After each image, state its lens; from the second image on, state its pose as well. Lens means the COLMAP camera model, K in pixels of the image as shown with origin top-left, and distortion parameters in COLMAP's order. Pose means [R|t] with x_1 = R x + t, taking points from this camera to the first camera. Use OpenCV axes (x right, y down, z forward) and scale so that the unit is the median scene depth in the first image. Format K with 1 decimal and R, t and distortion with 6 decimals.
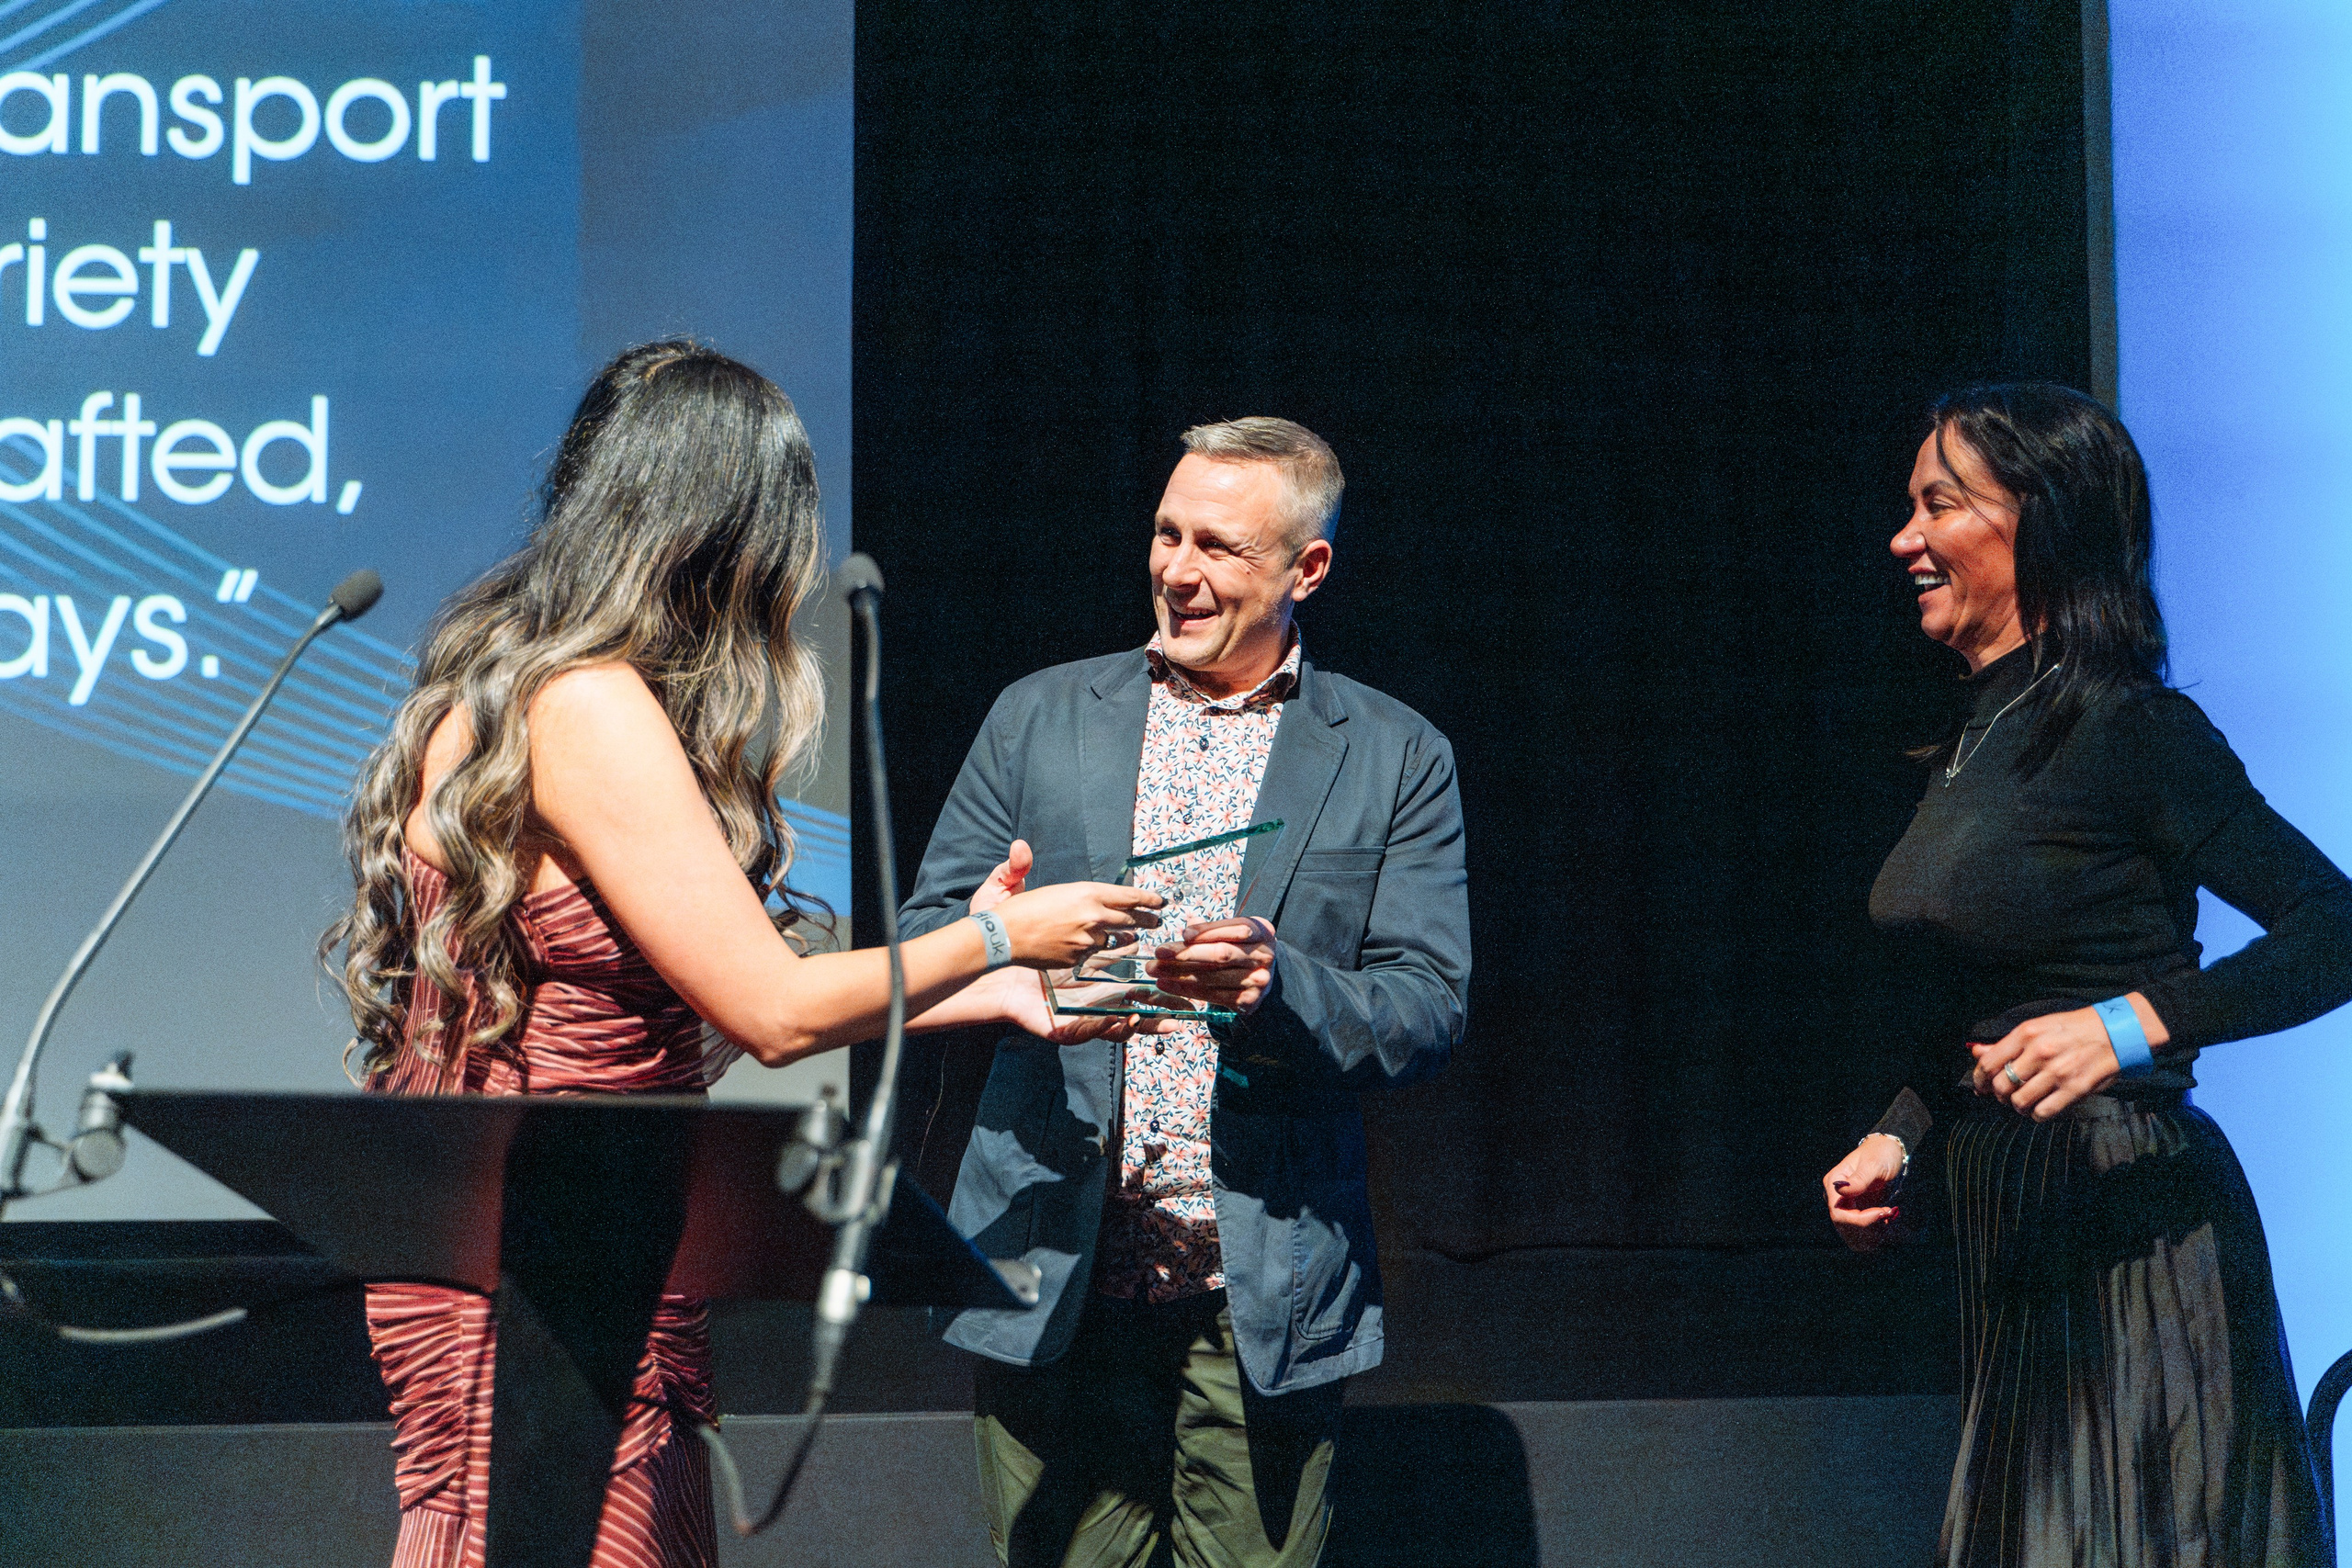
lens RADIAL K [[2642.3, 0, 1176.0], [0, 2642.3, 784.0], [0, 0, 1]] dist [-0.062937, 0.000030]
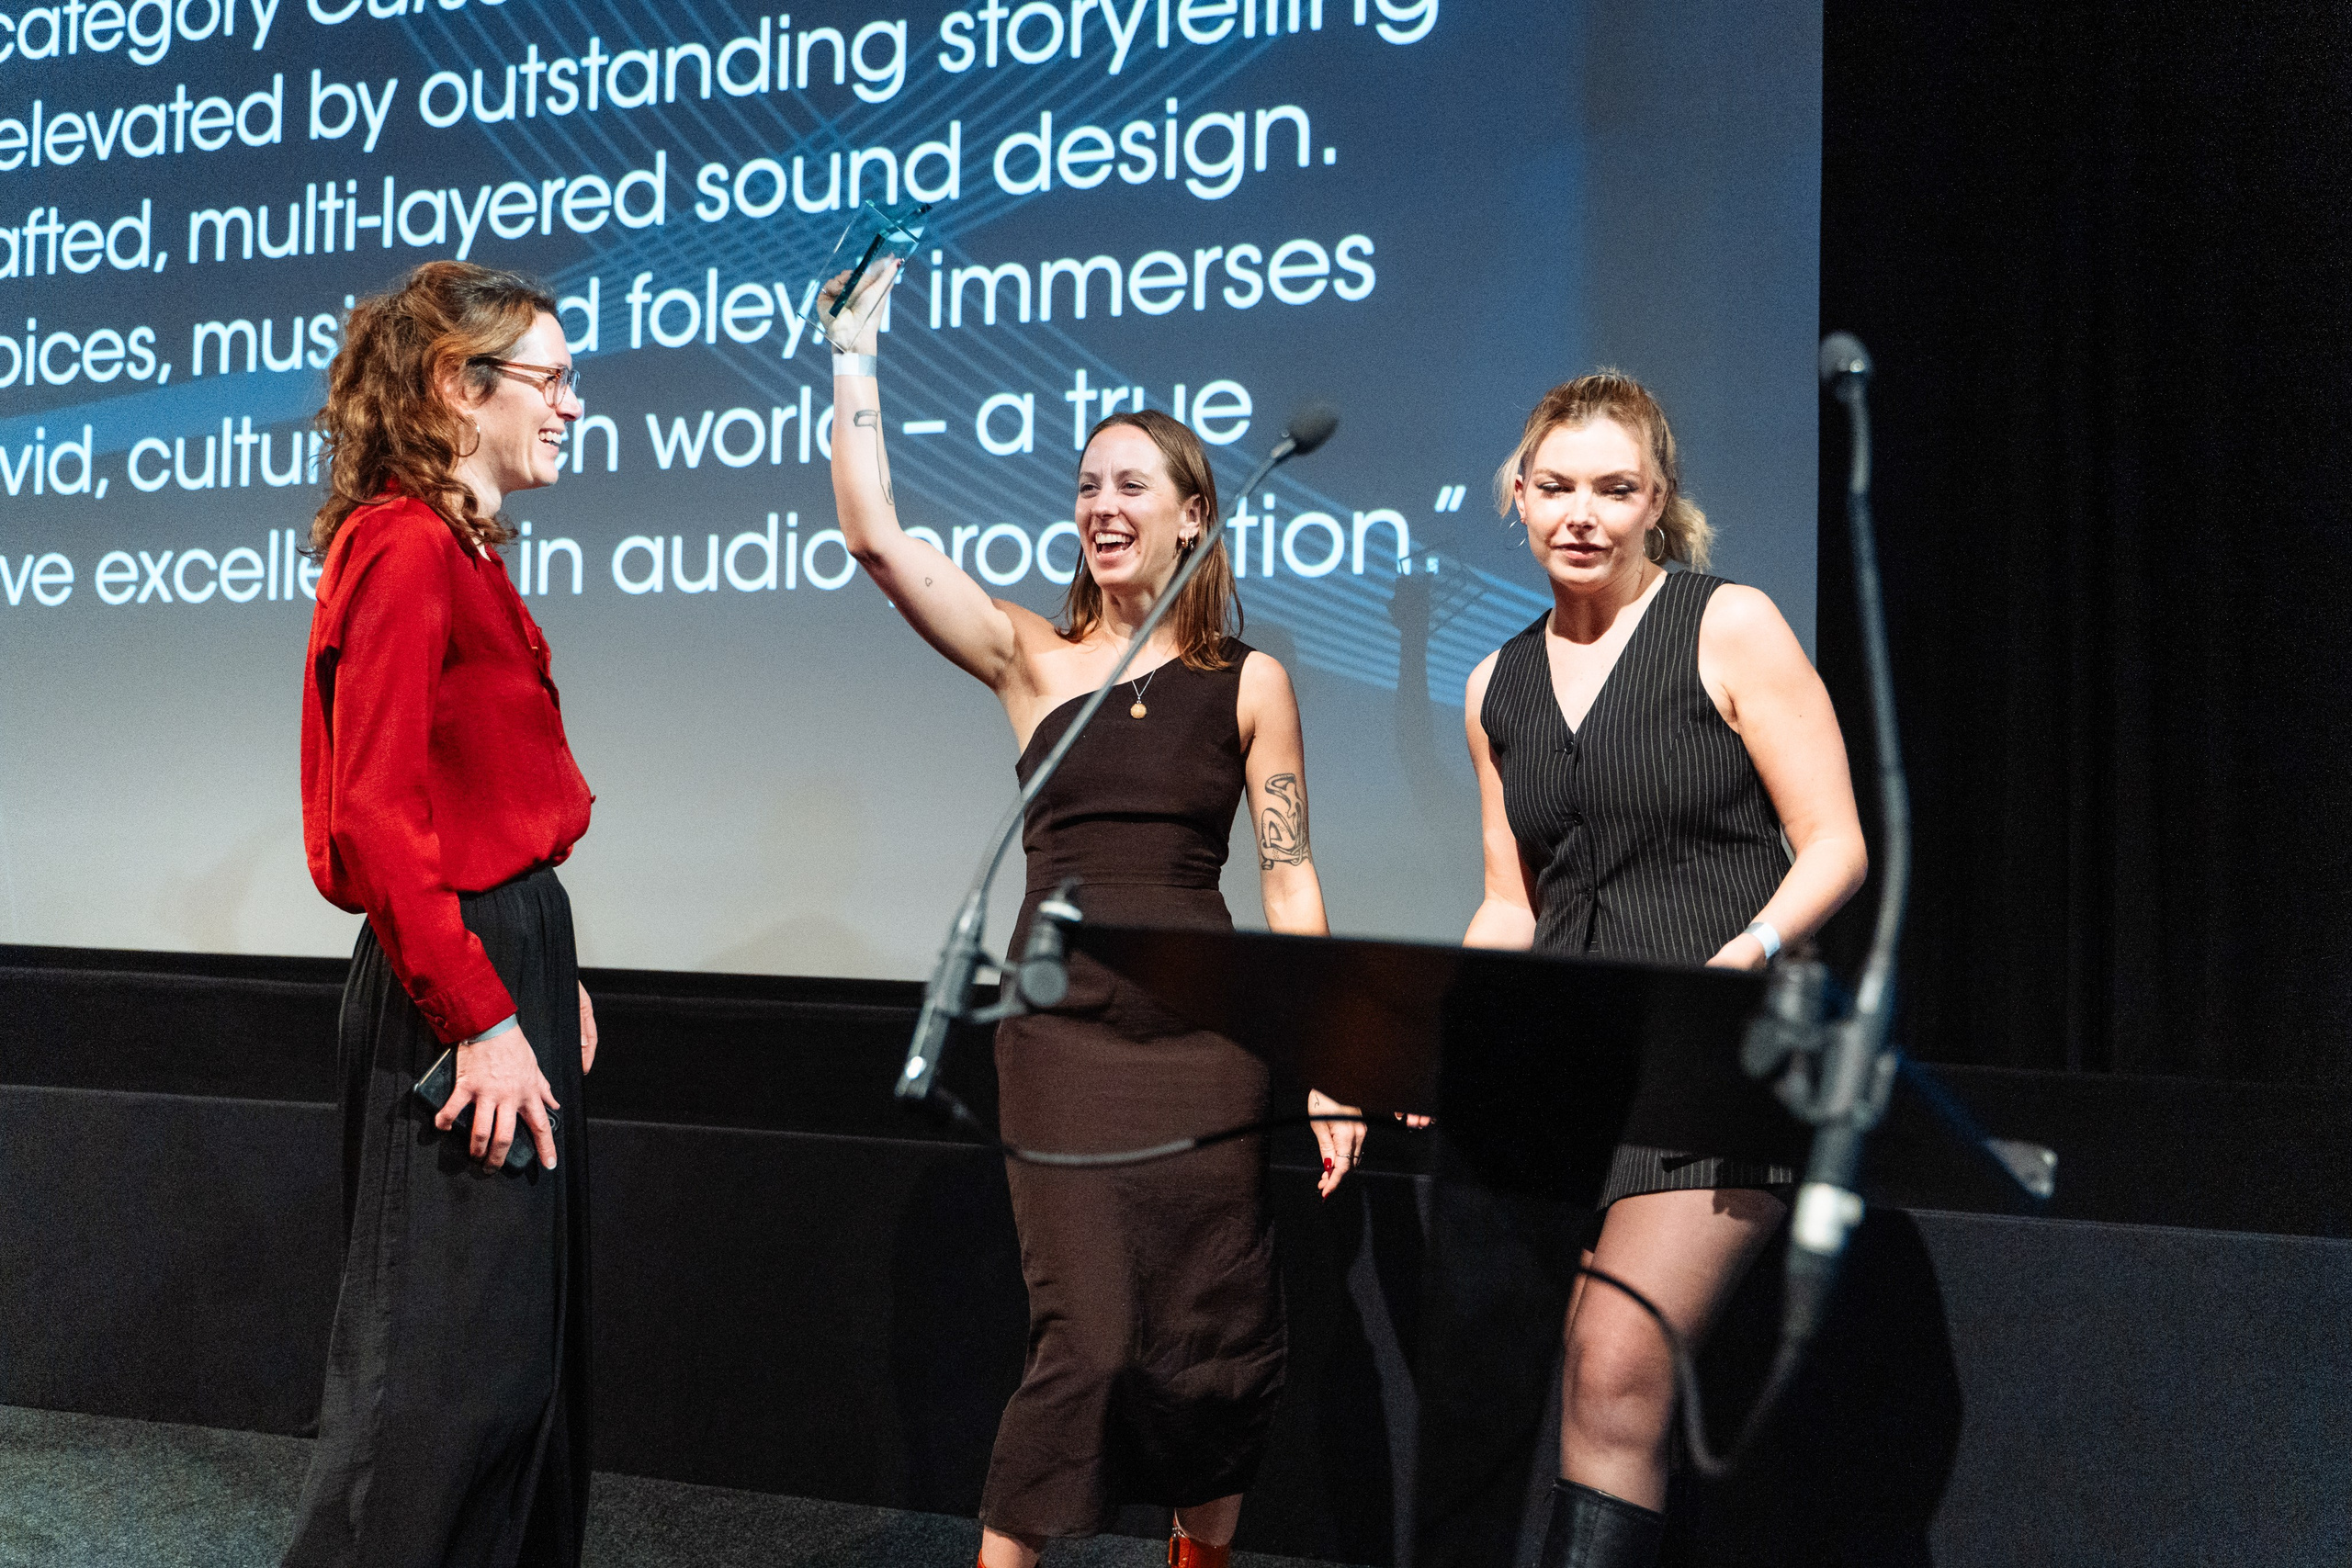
lens RADIAL K [[1923.7, 0, 1176.0], [0, 1923.7, 784.0], [0, 0, 1]] dist [0.001706, -0.001609]
pose [[0.904198, 0.009724, -0.427003, -0.054103], [0.017749, 0.998022, 0.060312, 0.023103], [0.426745, -0.062113, 0.902237, 0.380746]]
